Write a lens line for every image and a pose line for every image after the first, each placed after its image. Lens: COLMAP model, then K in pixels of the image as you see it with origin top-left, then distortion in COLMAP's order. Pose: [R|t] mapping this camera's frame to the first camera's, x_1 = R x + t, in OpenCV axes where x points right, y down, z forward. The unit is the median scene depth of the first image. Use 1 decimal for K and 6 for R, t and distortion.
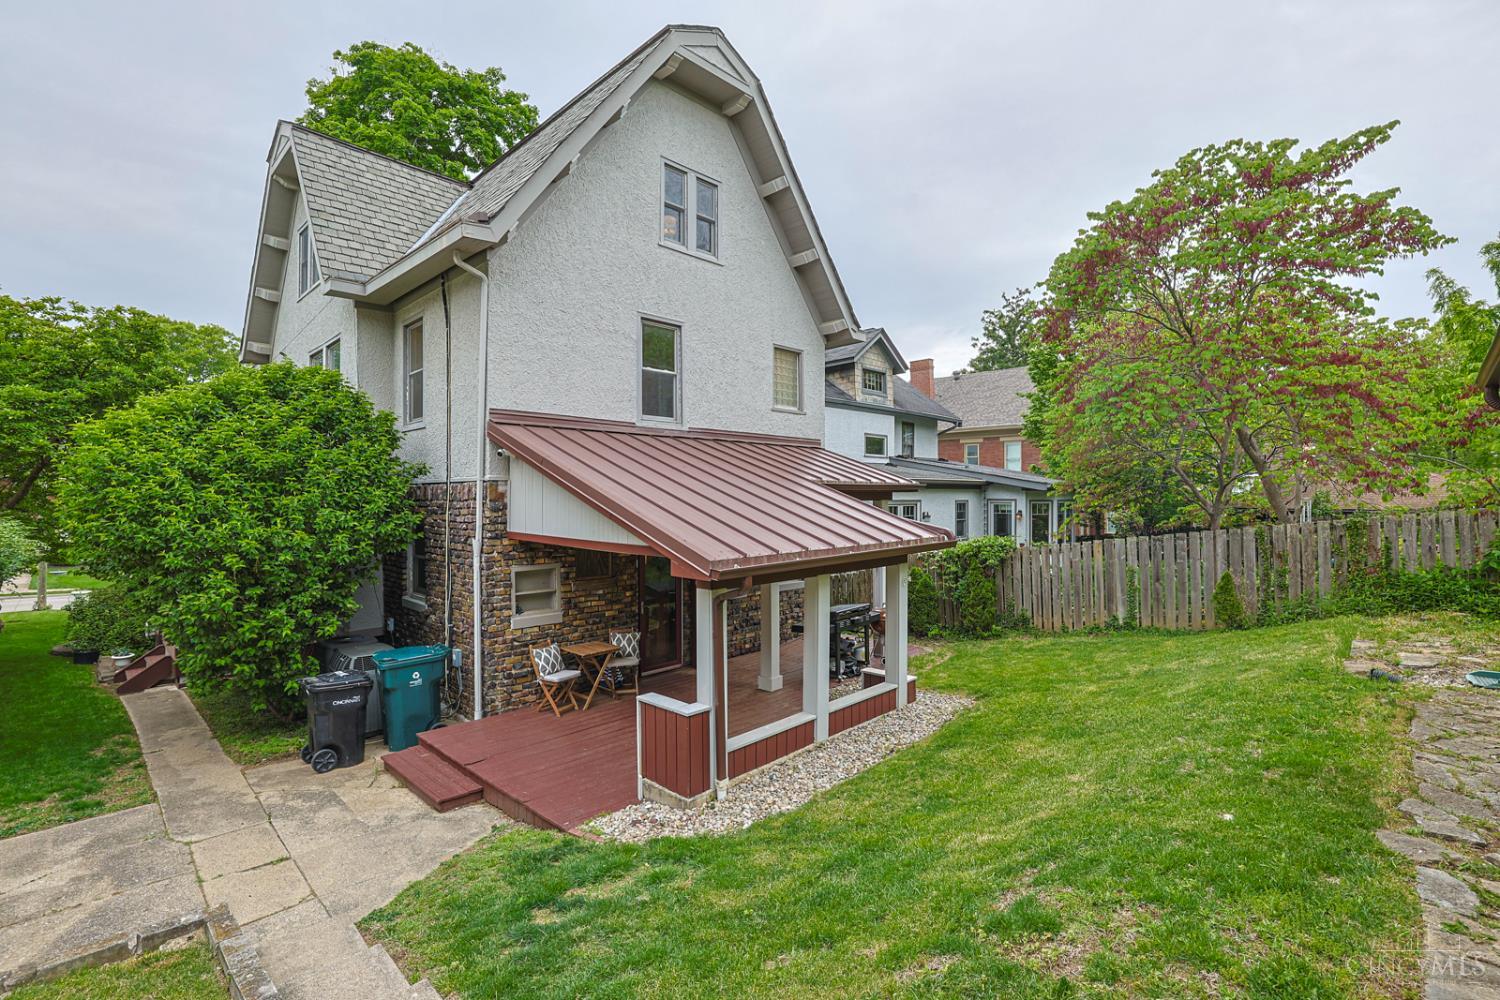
lens RADIAL K [[683.8, 0, 747.0], [0, 683.8, 499.3], [0, 0, 1]] dist [-0.047934, 0.019256]
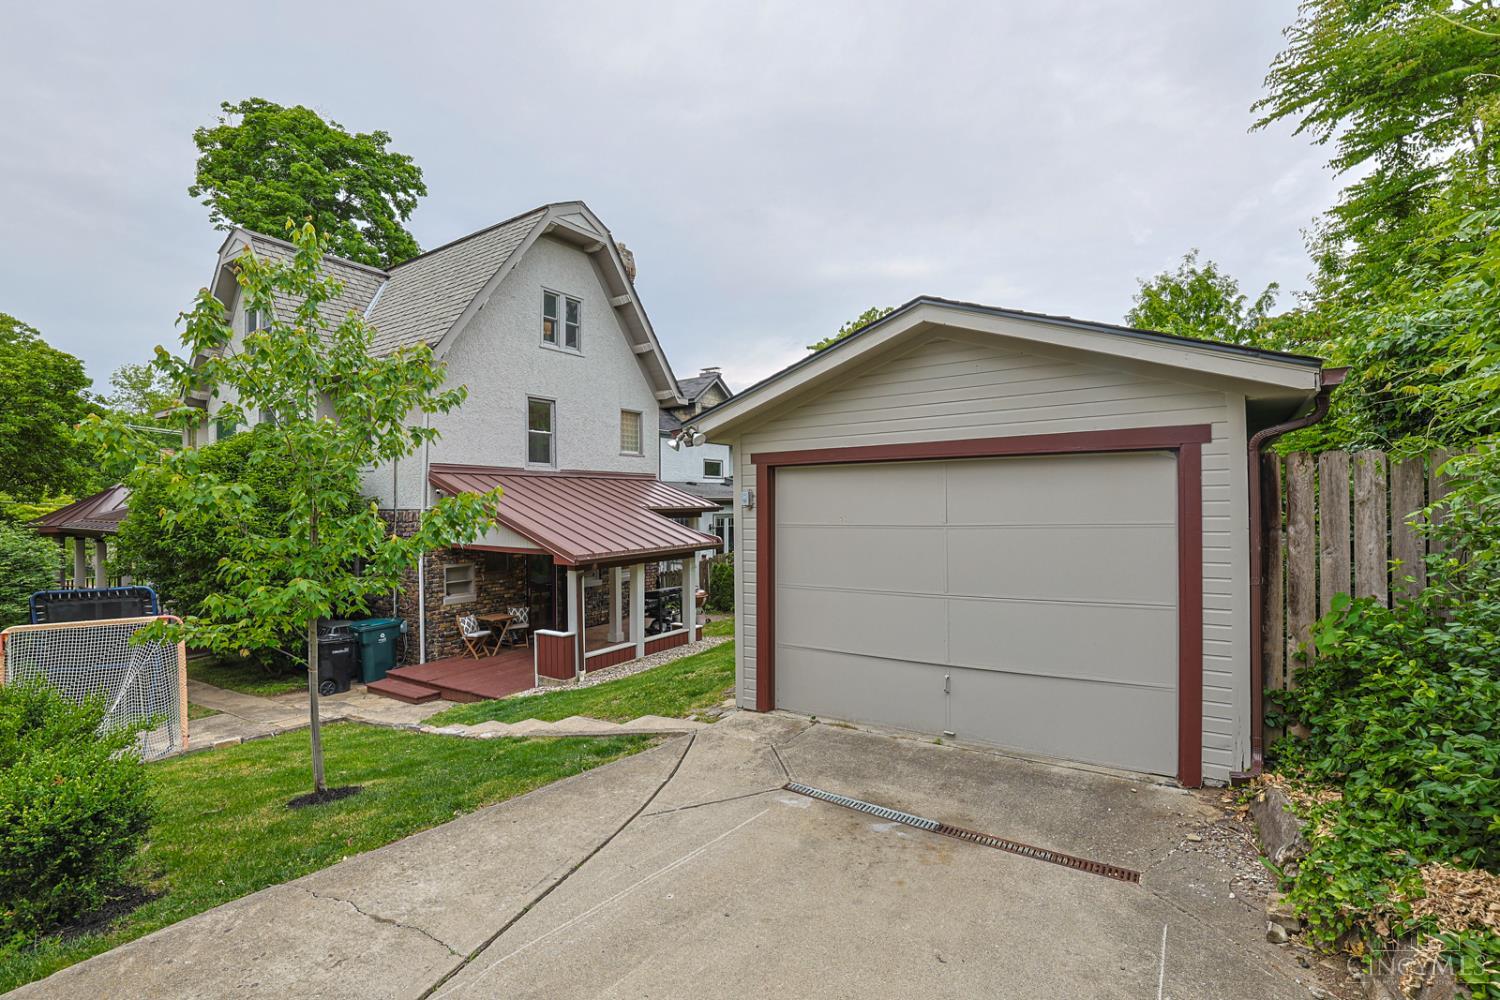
lens RADIAL K [[683.8, 0, 747.0], [0, 683.8, 499.3], [0, 0, 1]] dist [-0.047934, 0.019256]
pose [[0.982027, -0.003742, 0.188702, 0.037040], [0.005571, 0.999942, -0.009163, -0.029500], [-0.188656, 0.010050, 0.981992, -0.598873]]
